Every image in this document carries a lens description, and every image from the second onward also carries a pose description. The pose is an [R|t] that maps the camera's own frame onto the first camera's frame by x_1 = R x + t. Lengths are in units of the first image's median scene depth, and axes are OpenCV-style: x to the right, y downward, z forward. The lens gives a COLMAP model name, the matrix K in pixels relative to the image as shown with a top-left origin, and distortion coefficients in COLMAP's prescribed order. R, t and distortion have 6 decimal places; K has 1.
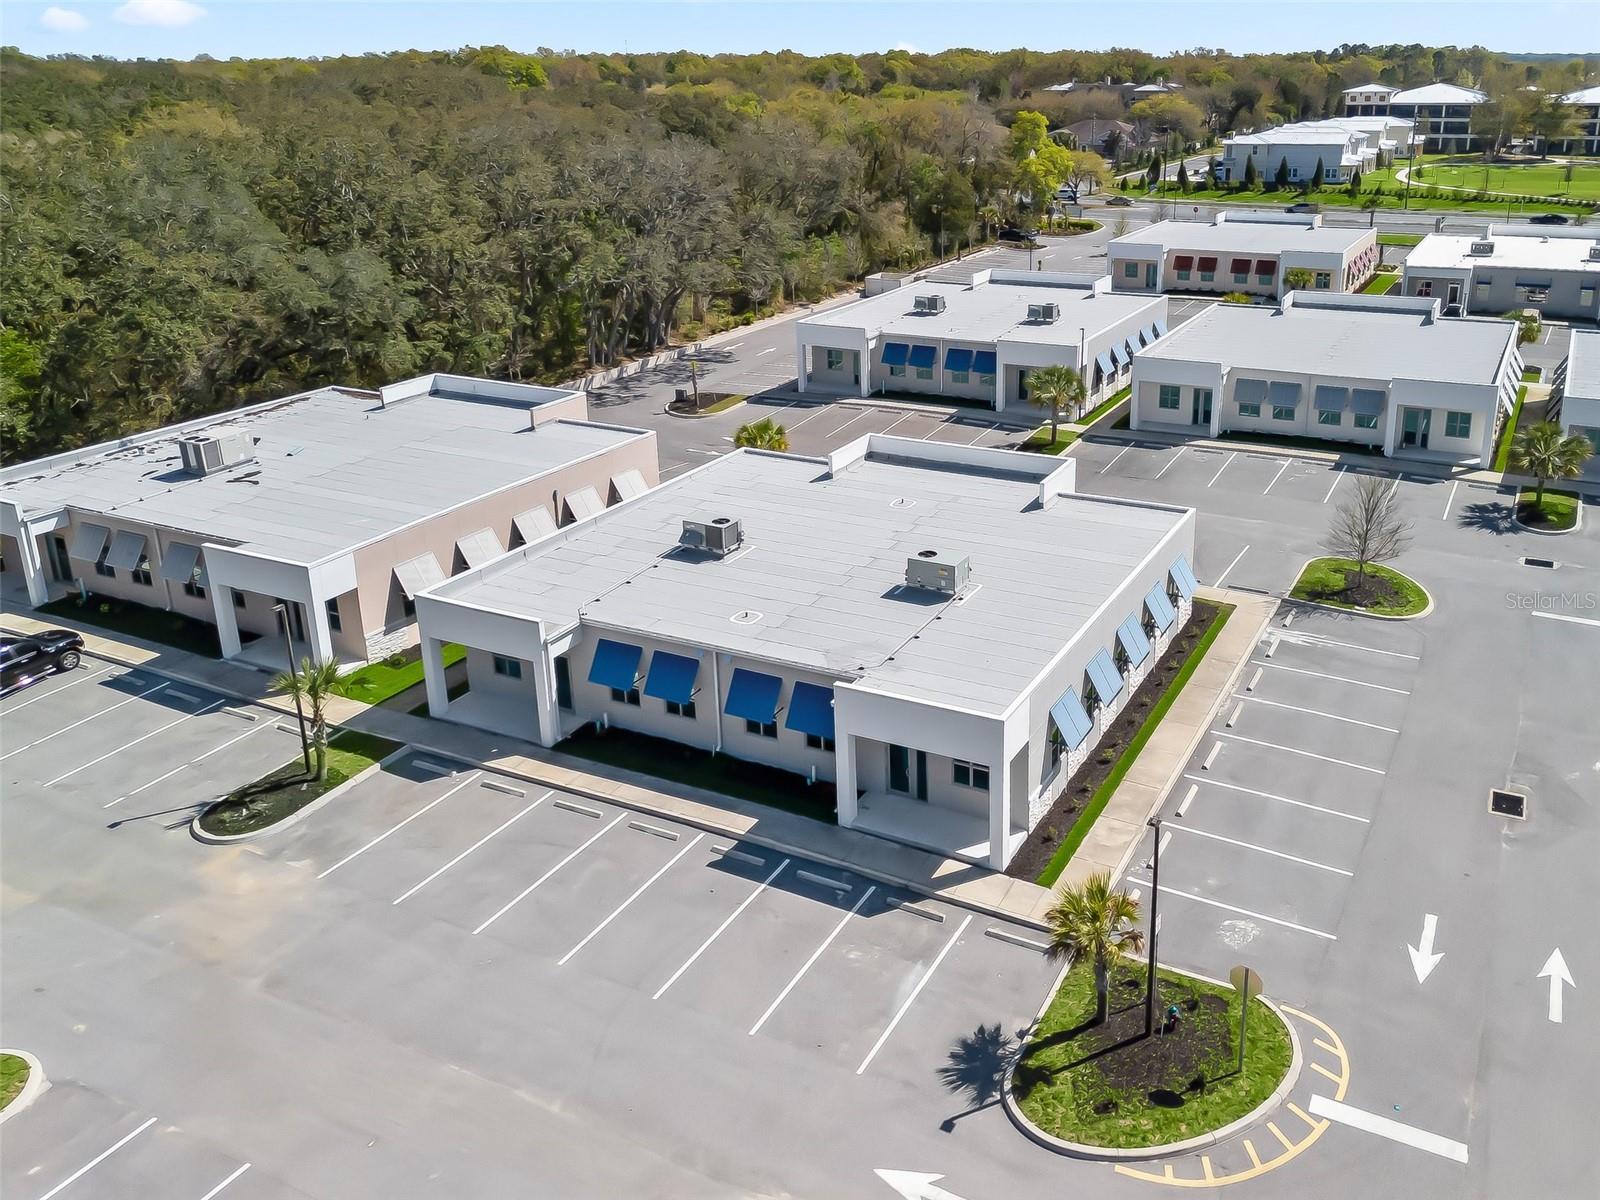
lens RADIAL K [[1540.3, 0, 804.6], [0, 1540.3, 539.6], [0, 0, 1]] dist [0.107768, -0.157298]
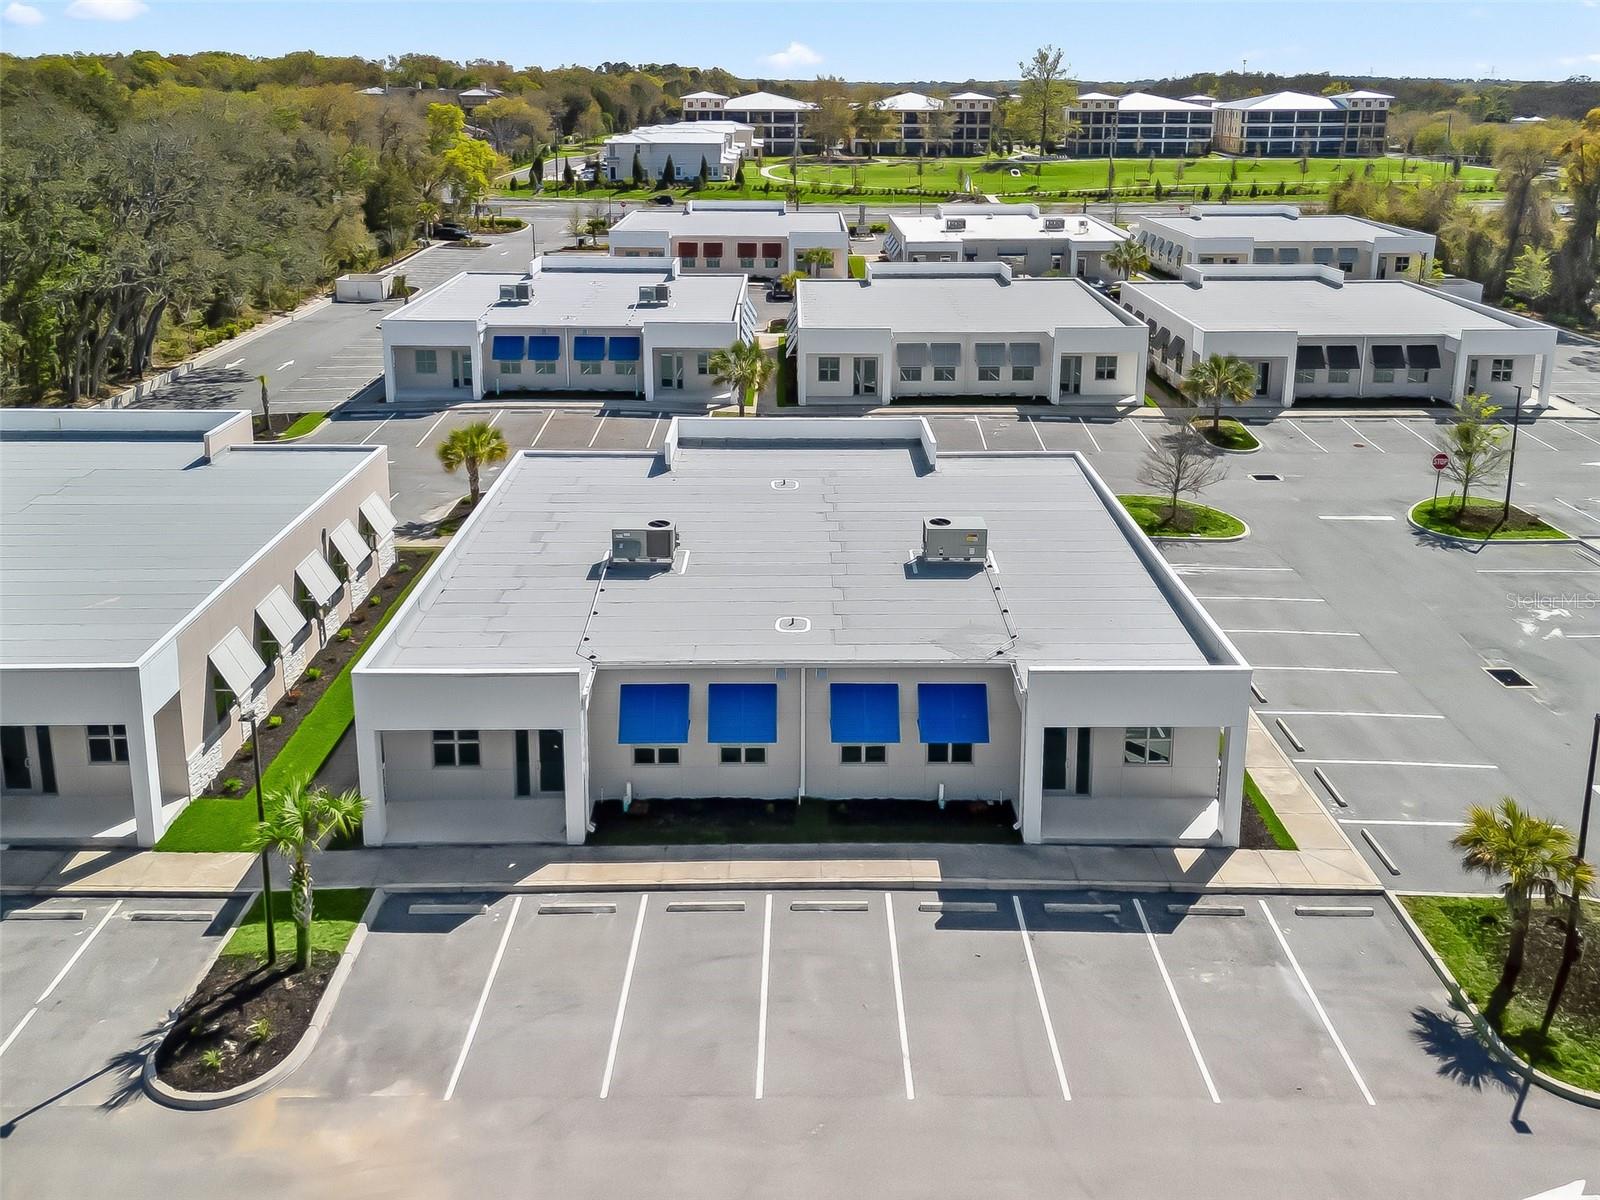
lens RADIAL K [[1572.6, 0, 800.2], [0, 1572.6, 447.8], [0, 0, 1]] dist [0.065764, -0.013814]
pose [[0.851598, -0.100901, 0.514393, -0.247823], [0.142940, 0.988811, -0.042682, -0.003362], [-0.504330, 0.109875, 0.856492, 0.153627]]
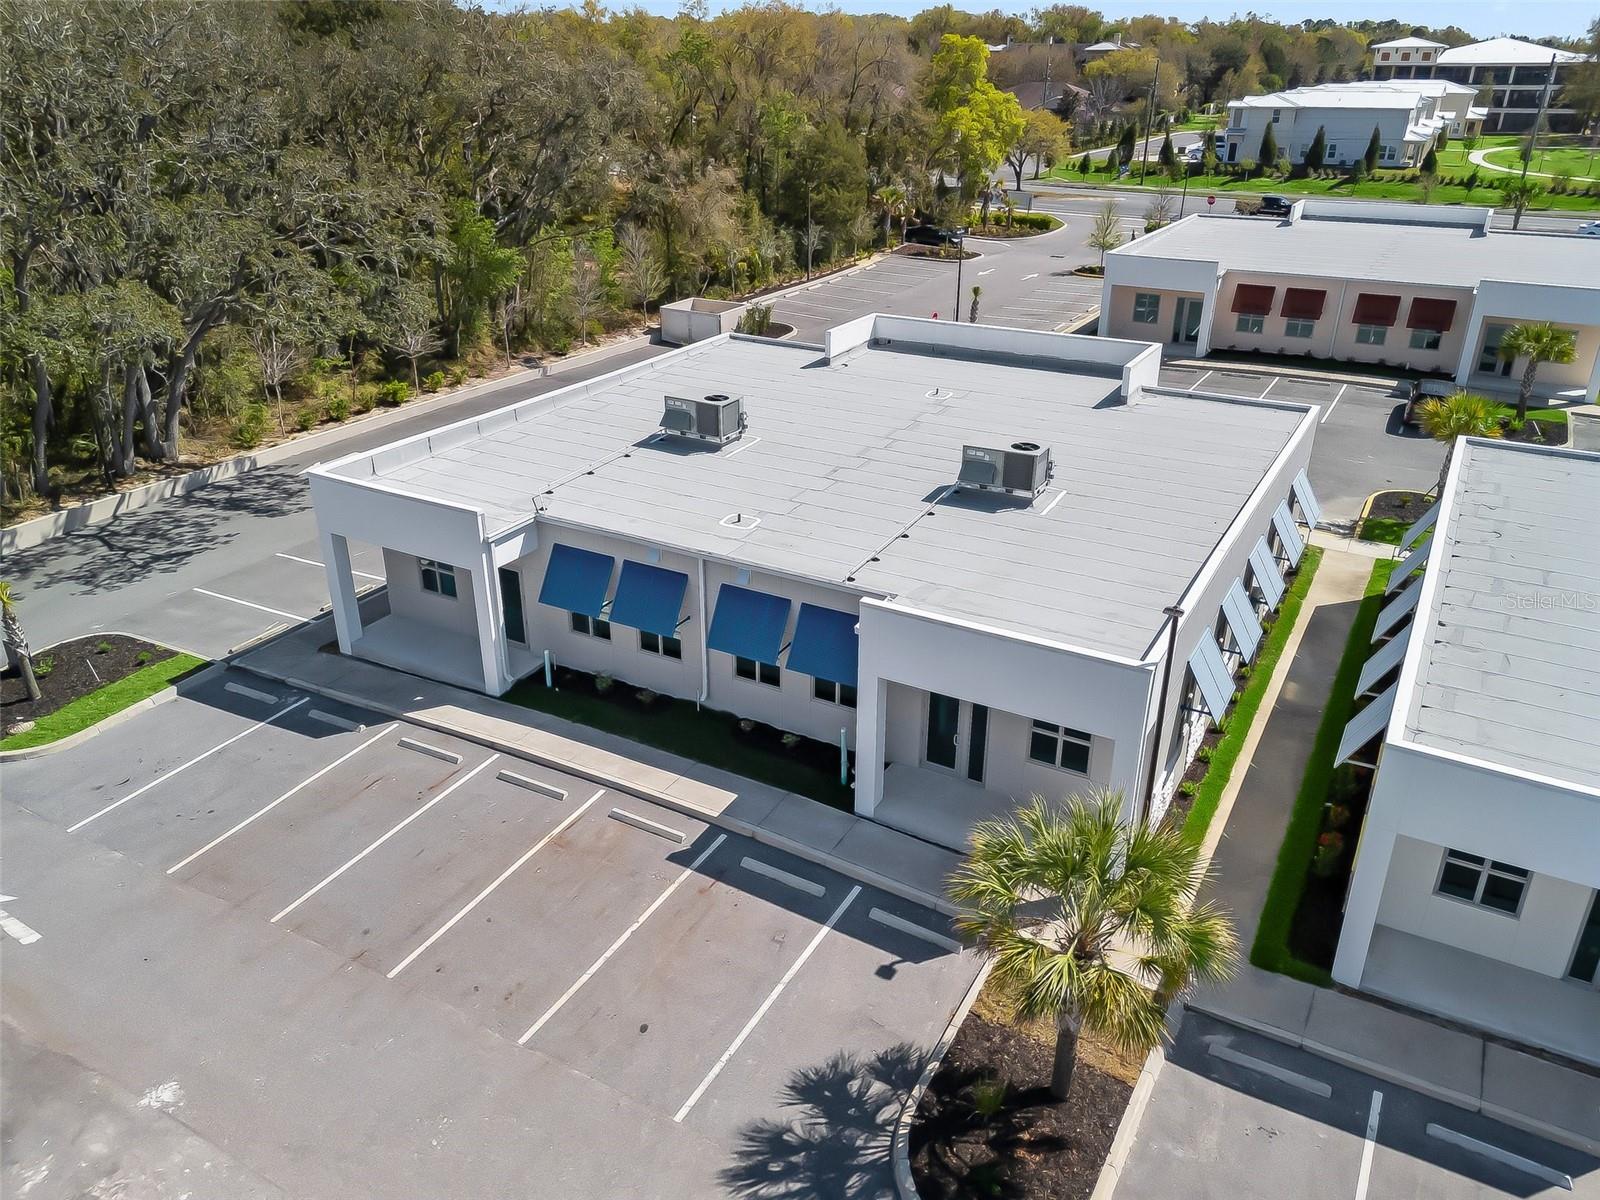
lens RADIAL K [[1169.9, 0, 800.0], [0, 1169.9, 600.0], [0, 0, 1]] dist [0.060437, -0.052624]
pose [[0.999426, 0.012539, 0.031462, 0.094498], [-0.015939, 0.993773, 0.110274, -0.137226], [-0.029883, -0.110712, 0.993403, 0.693200]]
